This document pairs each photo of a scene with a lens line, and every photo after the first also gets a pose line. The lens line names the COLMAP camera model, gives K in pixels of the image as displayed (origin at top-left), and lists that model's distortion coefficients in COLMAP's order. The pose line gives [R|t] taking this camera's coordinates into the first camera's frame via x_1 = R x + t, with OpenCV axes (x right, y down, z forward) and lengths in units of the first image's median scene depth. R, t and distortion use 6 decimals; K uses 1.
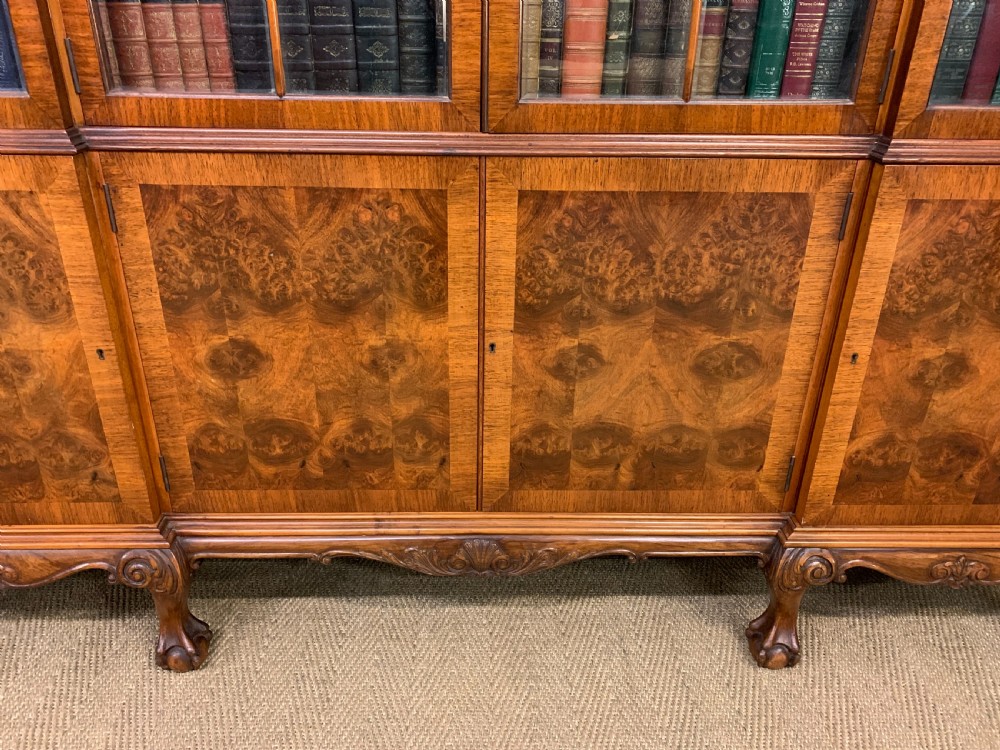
lens RADIAL K [[764.8, 0, 492.9], [0, 764.8, 378.5], [0, 0, 1]] dist [0.050863, -0.064067]
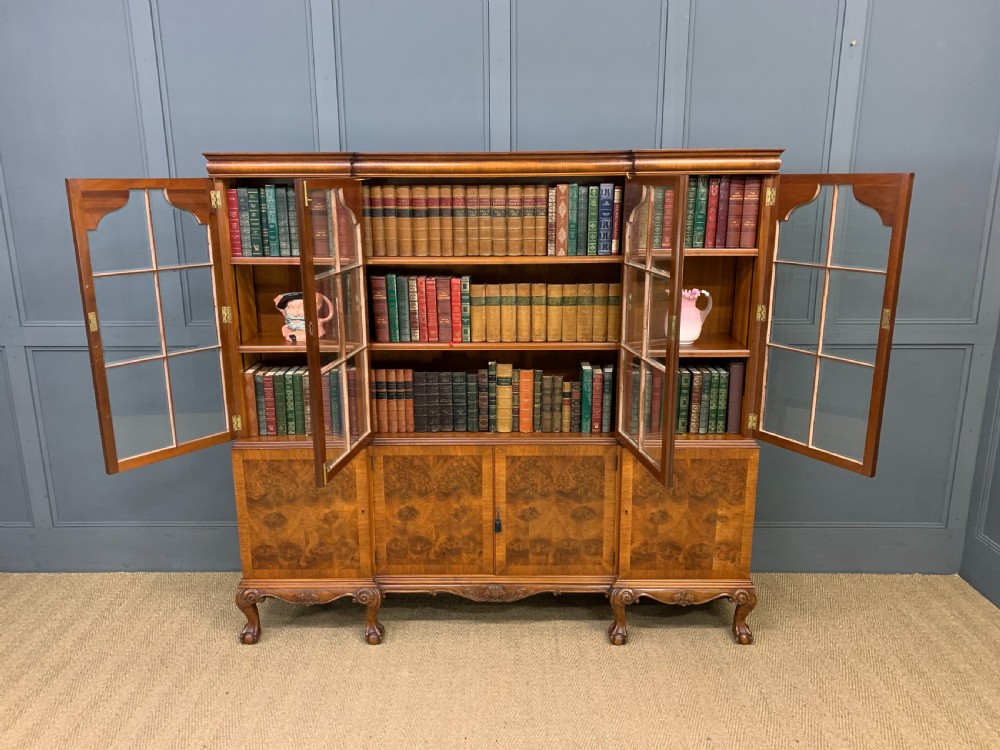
lens RADIAL K [[753.4, 0, 494.4], [0, 753.4, 379.1], [0, 0, 1]] dist [0.135226, -0.255340]
pose [[0.999322, -0.011729, -0.034886, 0.087693], [0.003962, 0.976635, -0.214867, 0.092346], [0.036591, 0.214583, 0.976020, -1.813796]]
